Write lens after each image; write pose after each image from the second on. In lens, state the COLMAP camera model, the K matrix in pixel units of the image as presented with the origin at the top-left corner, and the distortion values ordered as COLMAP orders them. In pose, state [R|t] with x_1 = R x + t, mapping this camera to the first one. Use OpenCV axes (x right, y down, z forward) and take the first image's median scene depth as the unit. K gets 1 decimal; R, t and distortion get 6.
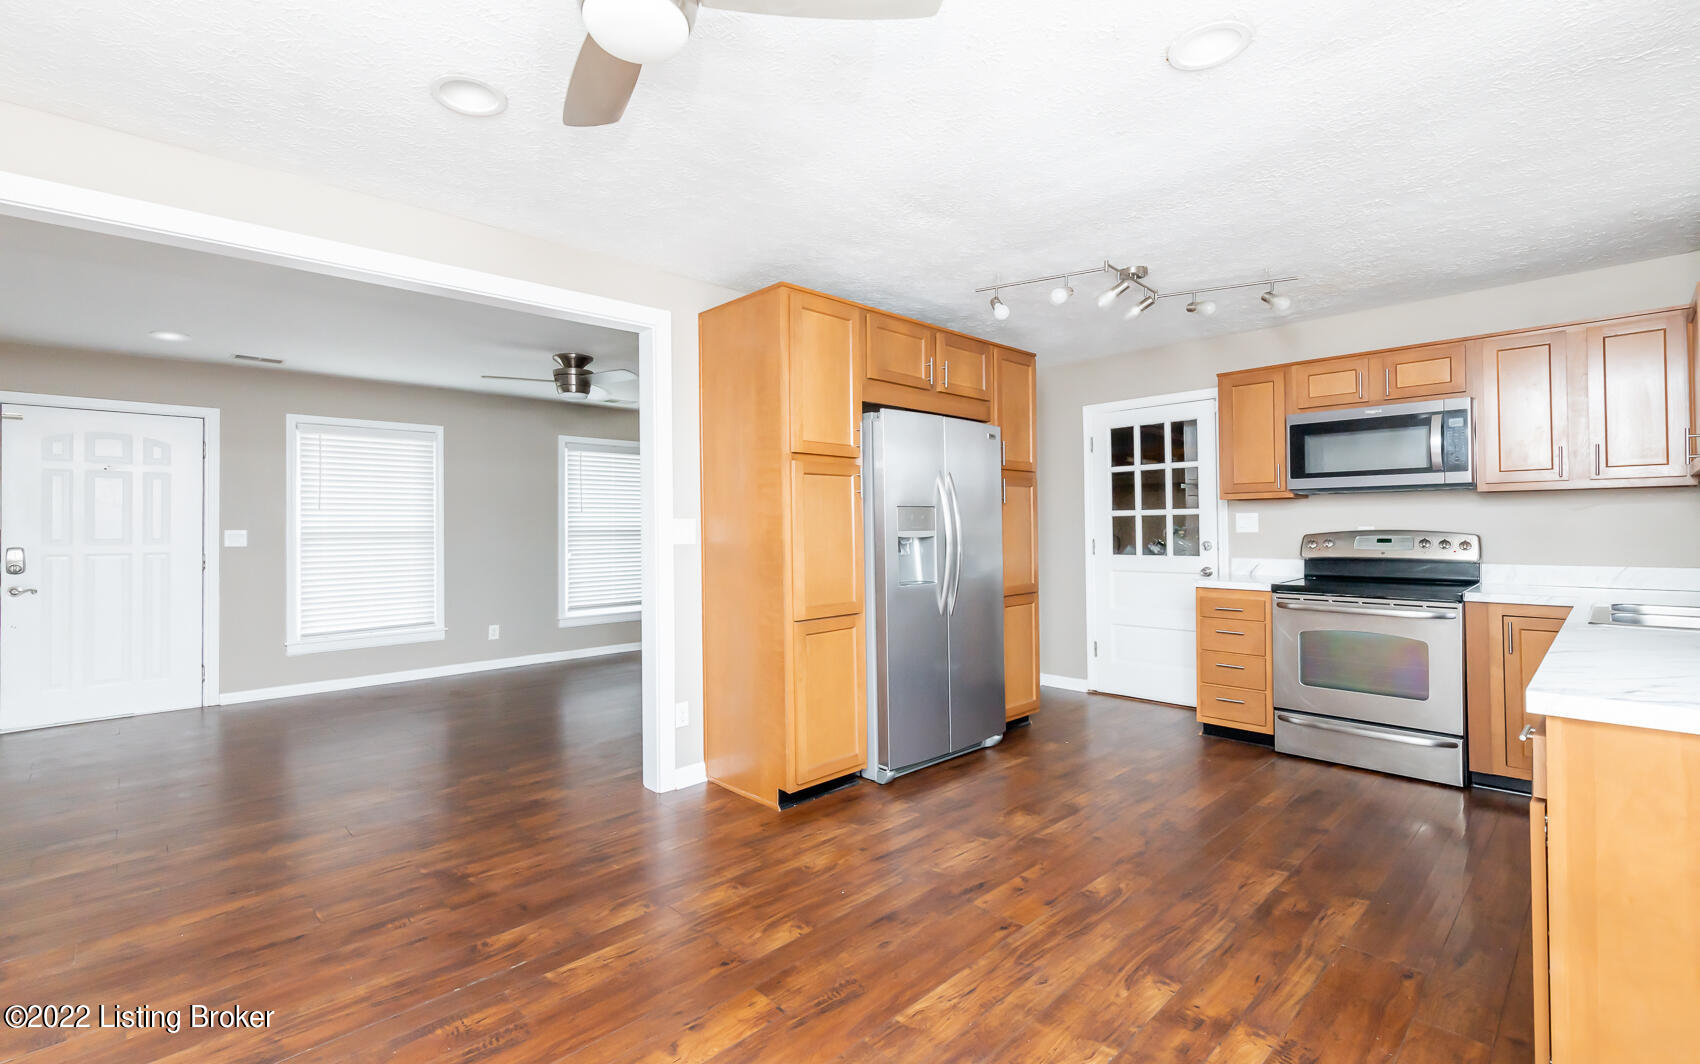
lens RADIAL K [[750.0, 0, 843.8], [0, 750.0, 524.3], [0, 0, 1]] dist [0.004277, 0.000305]
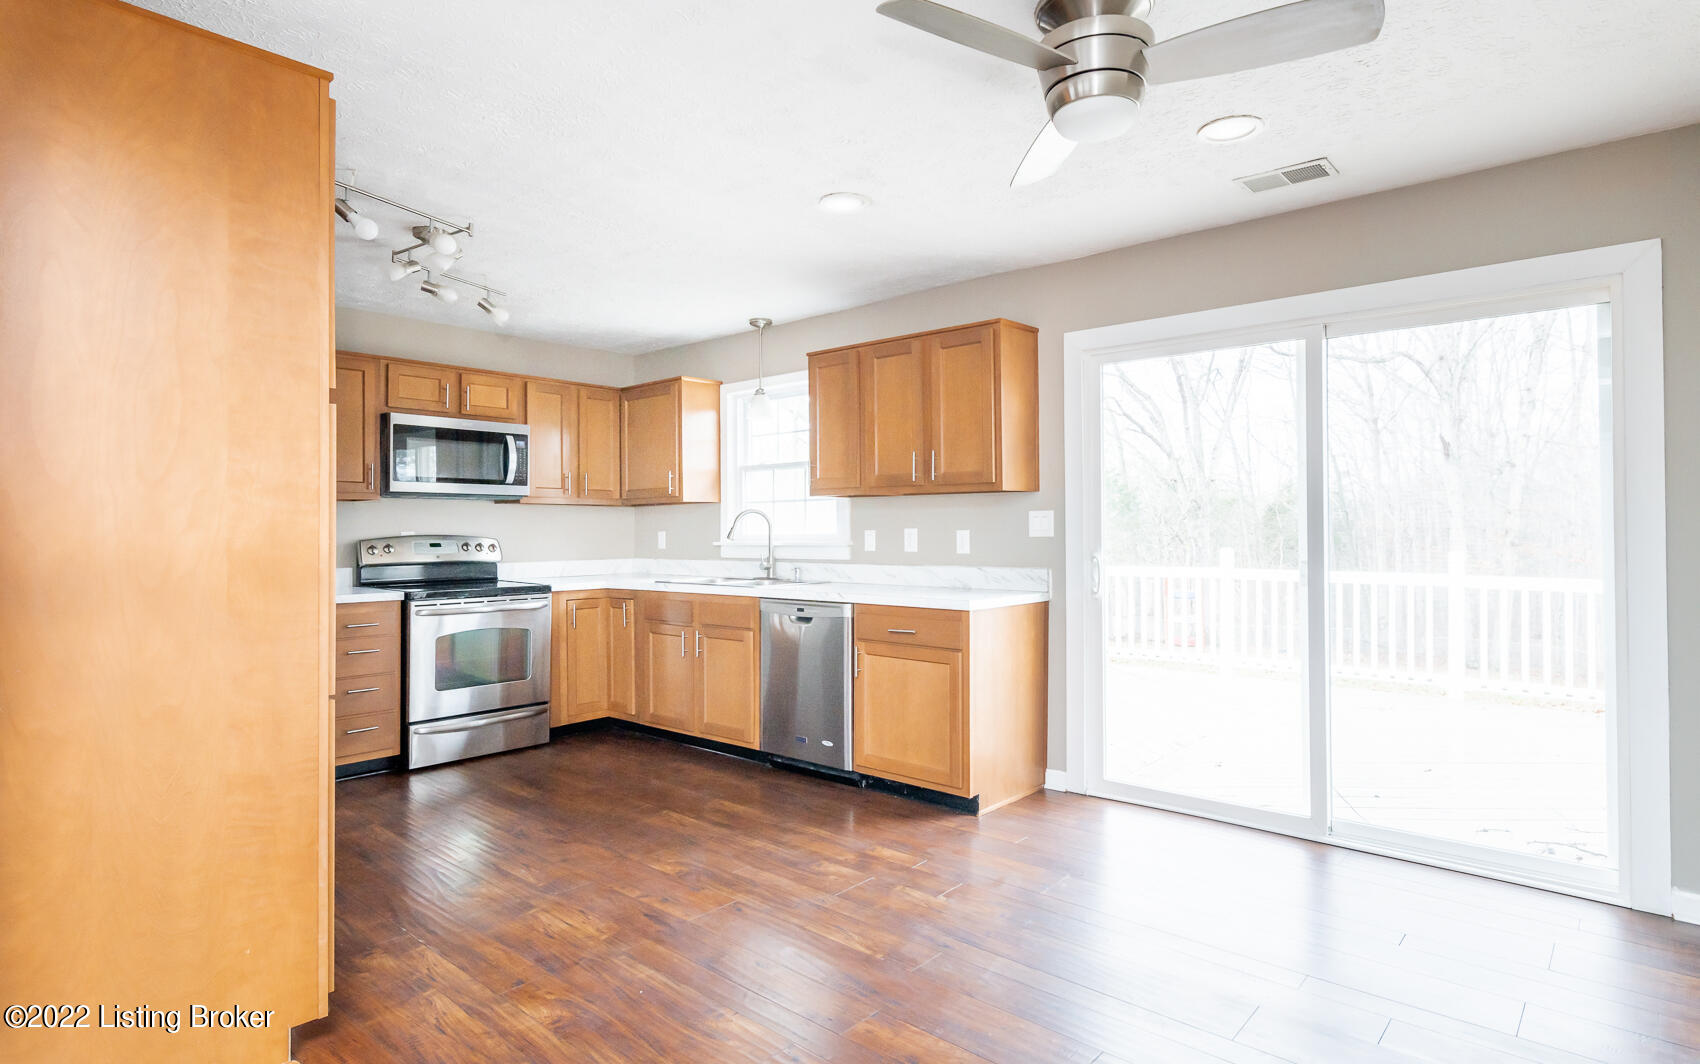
lens RADIAL K [[912.3, 0, 847.1], [0, 912.3, 523.8], [0, 0, 1]] dist [0.000917, -0.000896]
pose [[-0.079314, 0.014756, 0.996740, -0.895358], [0.000838, 0.999891, -0.014736, 0.016779], [-0.996849, -0.000333, -0.079317, 0.795342]]
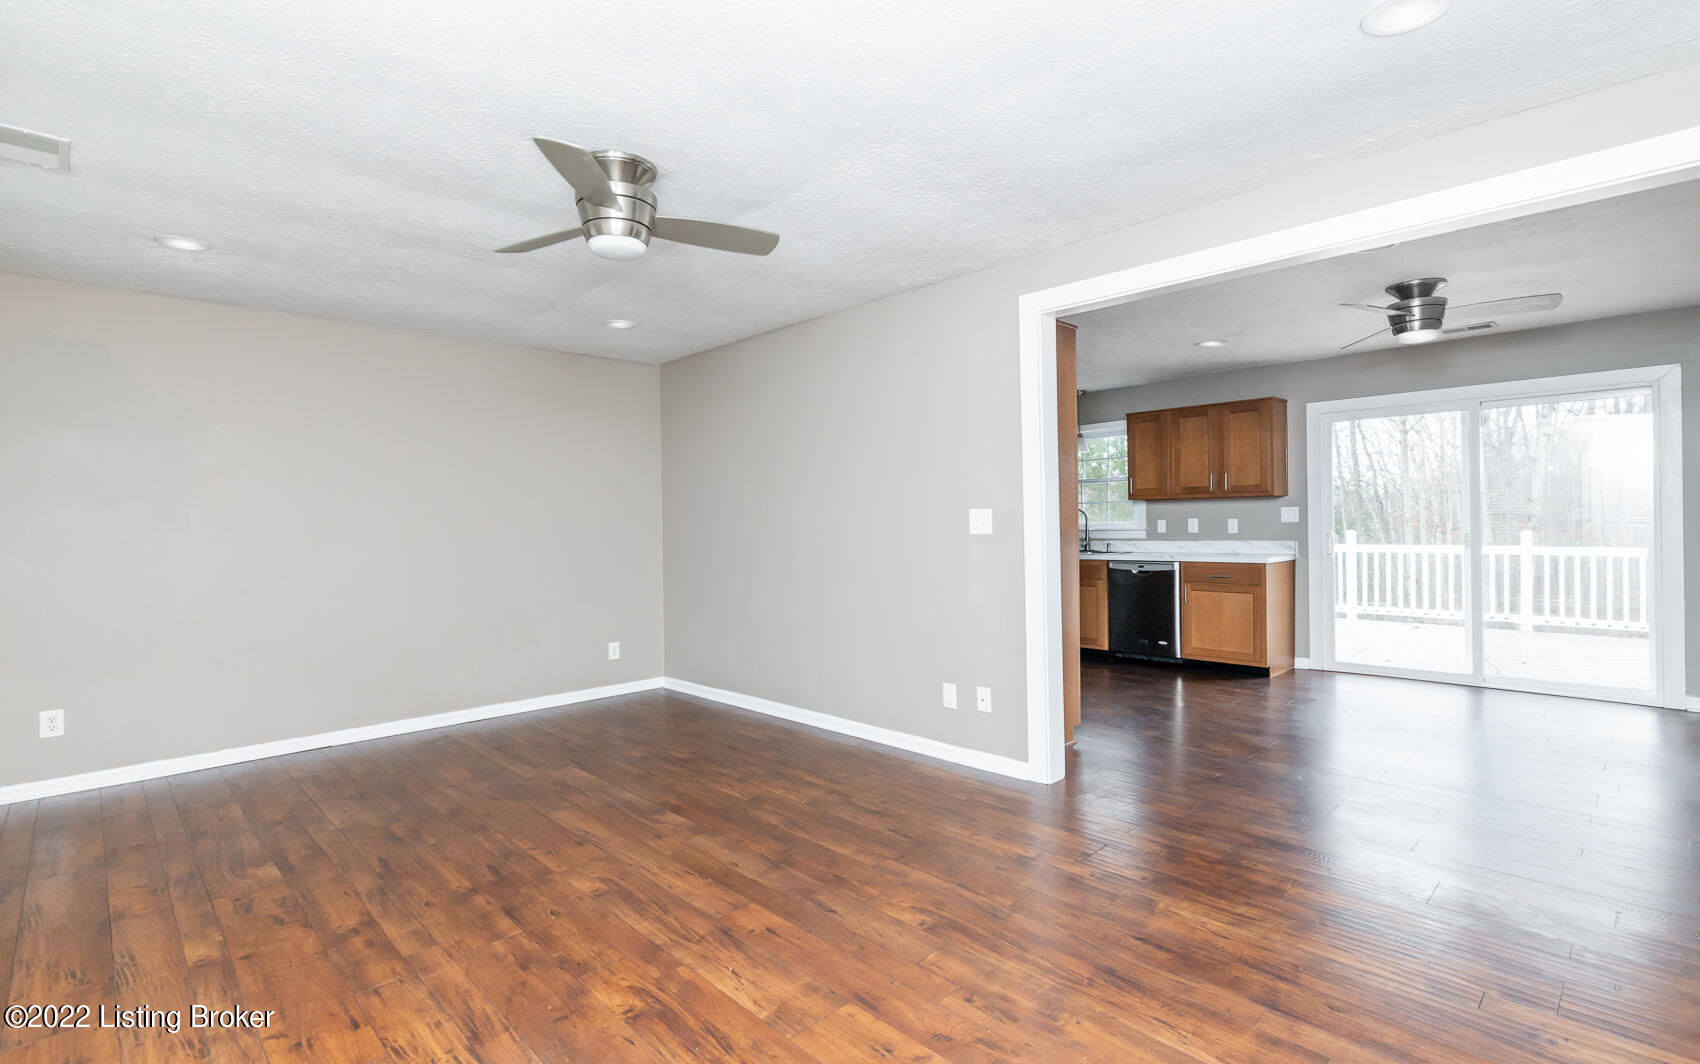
lens RADIAL K [[807.8, 0, 843.1], [0, 807.8, 532.5], [0, 0, 1]] dist [0.002038, 0.001049]
pose [[-0.011346, -0.001544, 0.999934, -1.699312], [0.011434, 0.999933, 0.001673, 0.027124], [-0.999870, 0.011452, -0.011327, 1.656089]]
